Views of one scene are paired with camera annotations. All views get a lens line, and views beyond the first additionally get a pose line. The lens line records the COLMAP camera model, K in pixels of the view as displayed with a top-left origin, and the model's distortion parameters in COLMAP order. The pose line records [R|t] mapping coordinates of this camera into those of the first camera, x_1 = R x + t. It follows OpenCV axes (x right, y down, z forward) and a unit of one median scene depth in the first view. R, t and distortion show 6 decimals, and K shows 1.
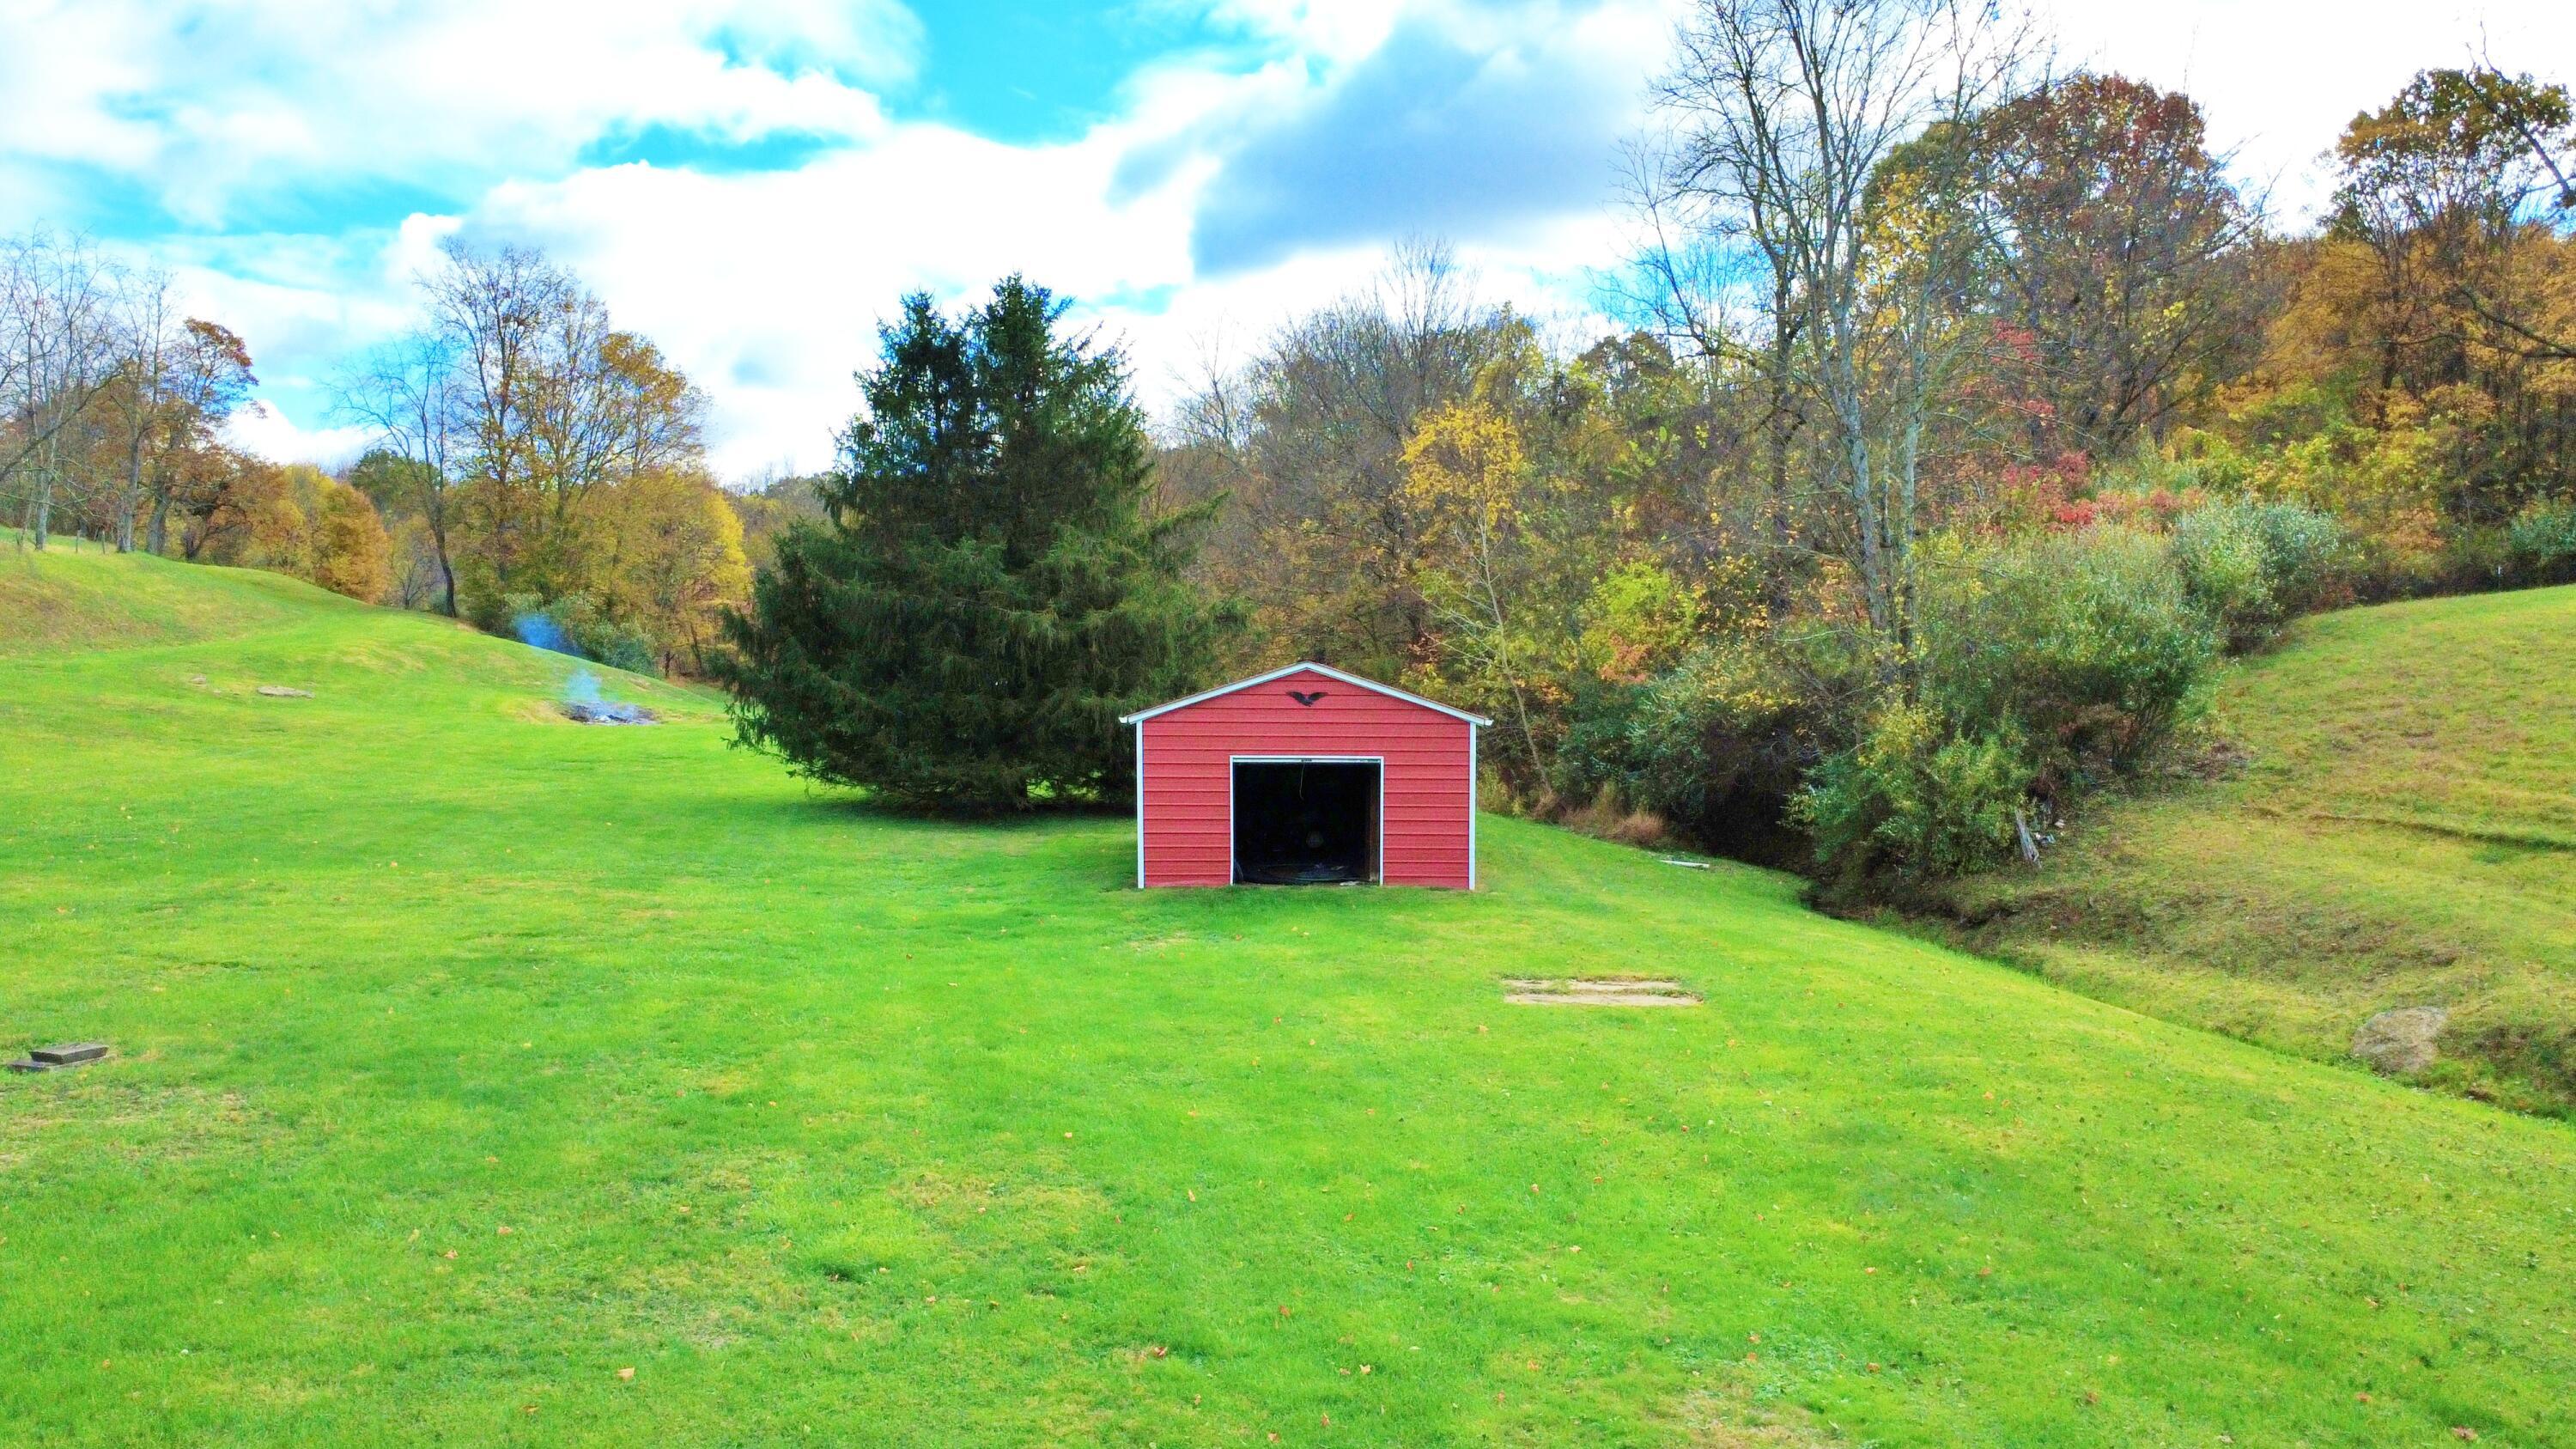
lens RADIAL K [[1869.7, 0, 1285.3], [0, 1869.7, 725.2], [0, 0, 1]] dist [-0.005636, 0.002864]
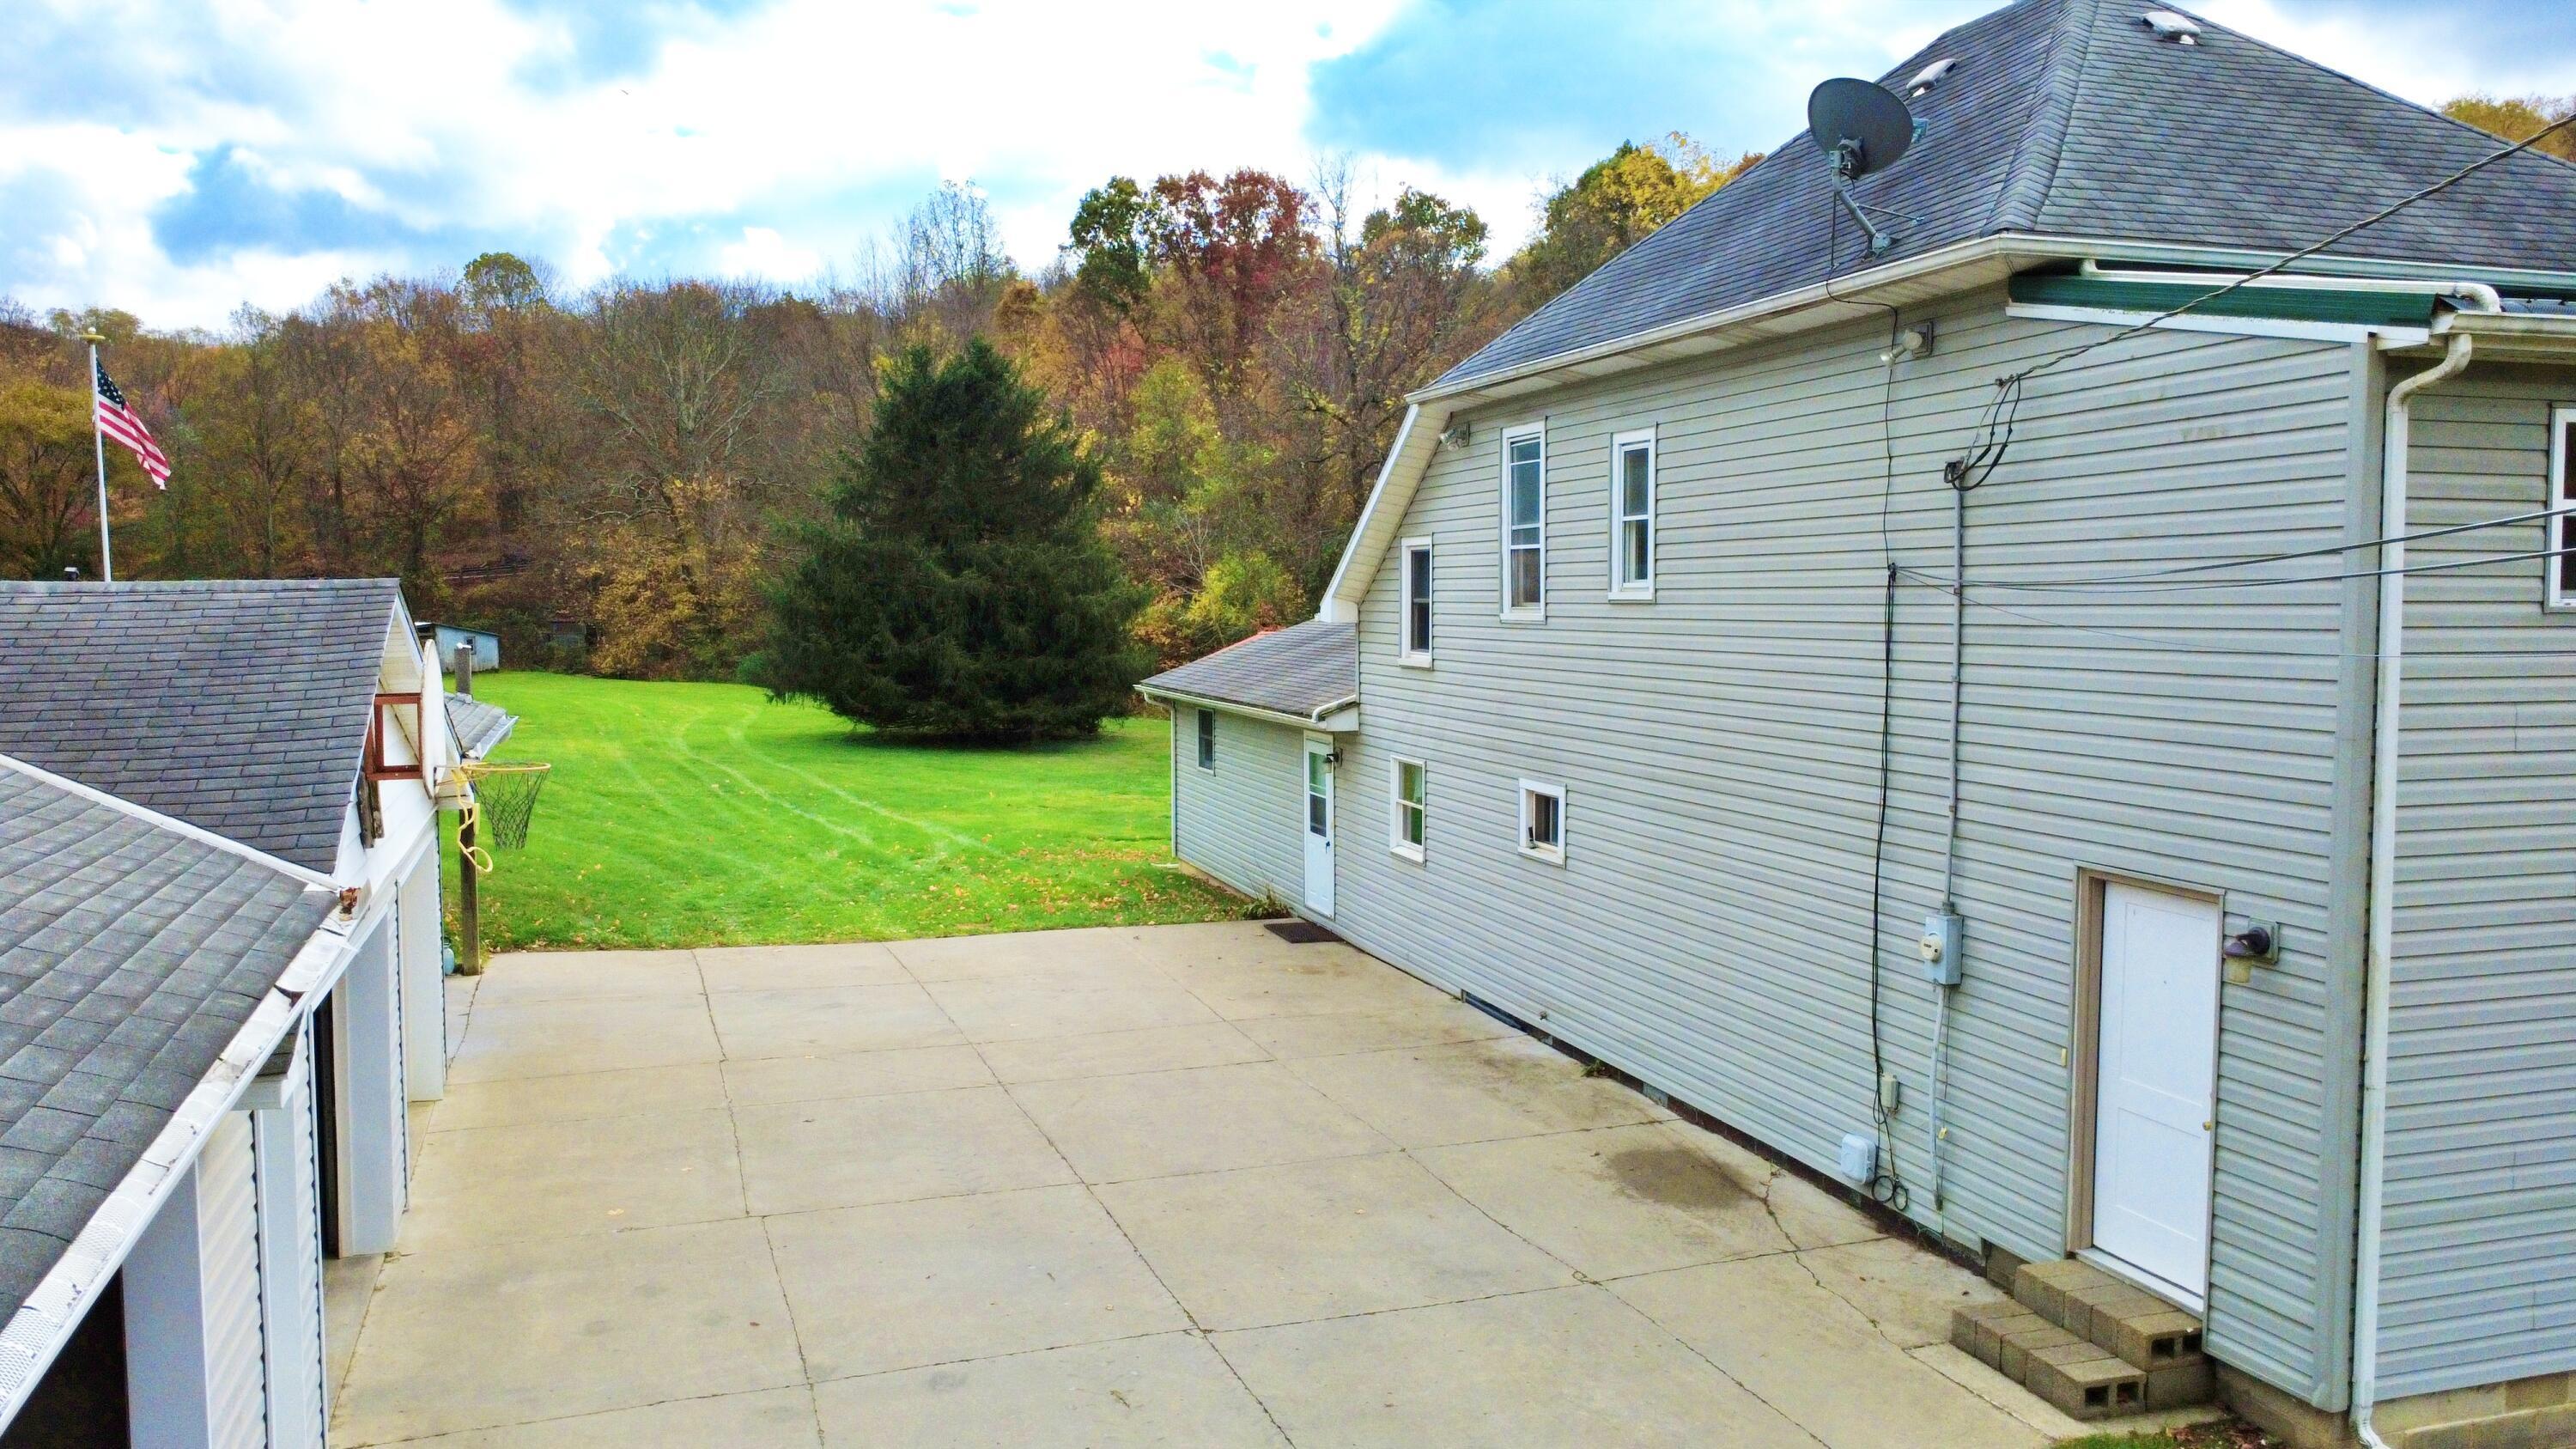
lens RADIAL K [[1869.7, 0, 1285.3], [0, 1869.7, 725.2], [0, 0, 1]] dist [-0.005636, 0.002864]
pose [[0.772451, -0.050463, 0.633067, -0.893454], [0.019277, 0.998242, 0.056050, -0.039065], [-0.634782, -0.031092, 0.772065, -0.174766]]
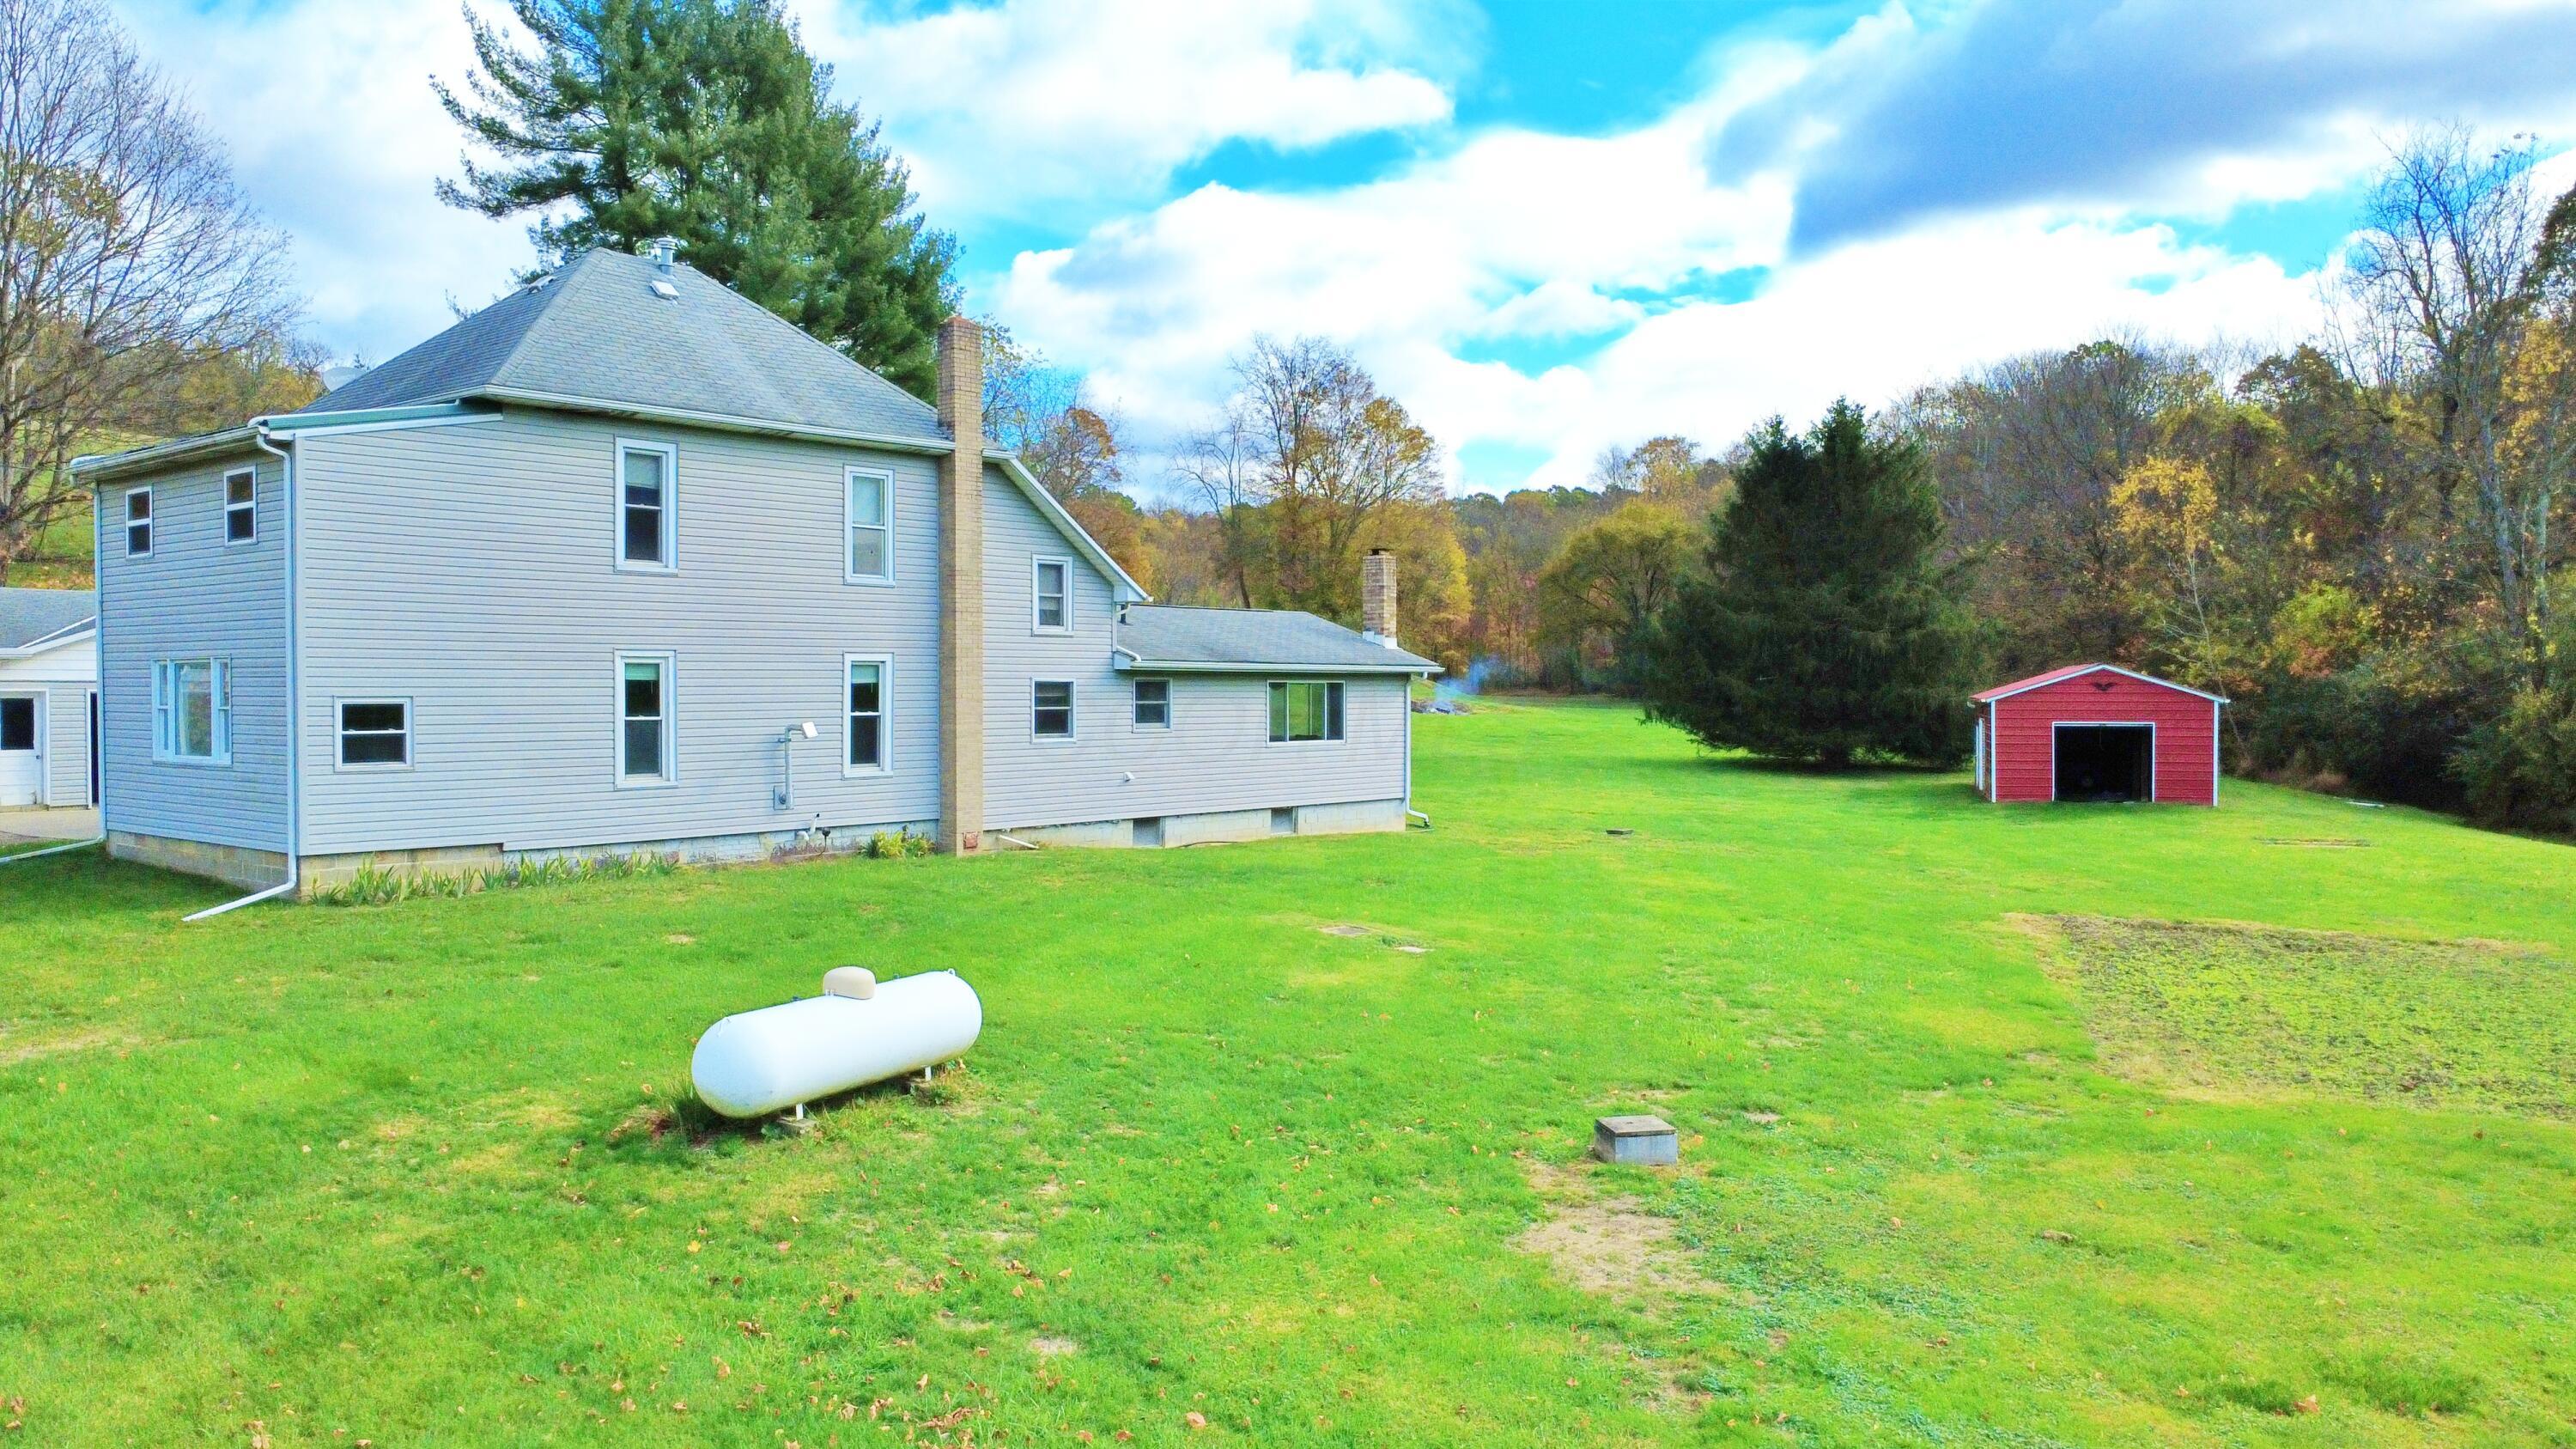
lens RADIAL K [[1862.8, 0, 1288.5], [0, 1862.8, 715.7], [0, 0, 1]] dist [0.000145, 0.000692]
pose [[0.952960, -0.001267, -0.303093, -0.126519], [-0.000402, 0.999985, -0.005446, 0.014573], [0.303096, 0.005312, 0.952945, -0.553051]]
